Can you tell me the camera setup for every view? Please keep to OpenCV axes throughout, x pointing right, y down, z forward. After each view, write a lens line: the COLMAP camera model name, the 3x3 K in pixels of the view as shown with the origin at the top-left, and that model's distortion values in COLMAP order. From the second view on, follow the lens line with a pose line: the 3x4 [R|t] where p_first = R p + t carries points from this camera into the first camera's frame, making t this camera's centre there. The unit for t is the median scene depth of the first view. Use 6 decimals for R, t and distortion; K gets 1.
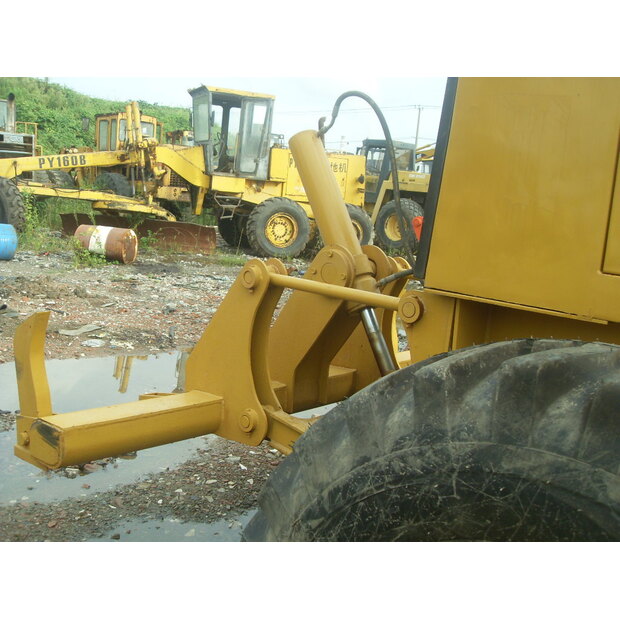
lens RADIAL K [[702.8, 0, 309.3], [0, 702.8, 312.9], [0, 0, 1]] dist [-0.119853, 0.000000]
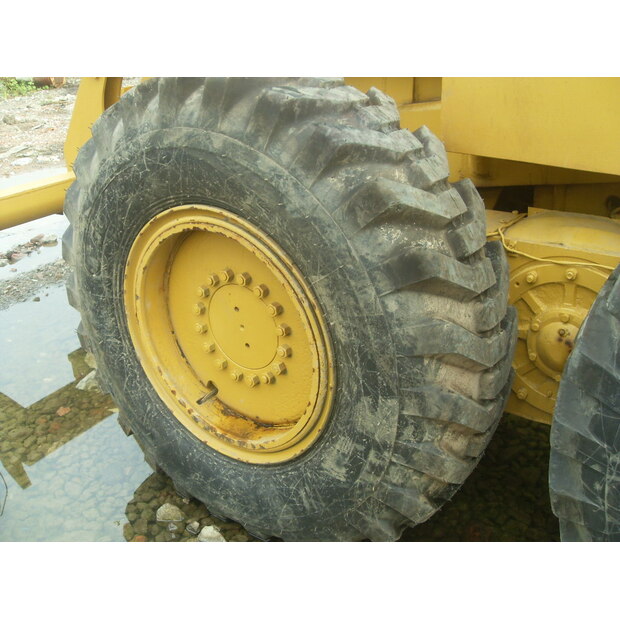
lens RADIAL K [[702.8, 0, 309.8], [0, 702.8, 309.3], [0, 0, 1]] dist [-0.119853, 0.000000]
pose [[0.990076, -0.140307, 0.008031, 0.462503], [0.132916, 0.953423, 0.270772, 0.170717], [-0.045648, -0.267018, 0.962610, -0.535401]]
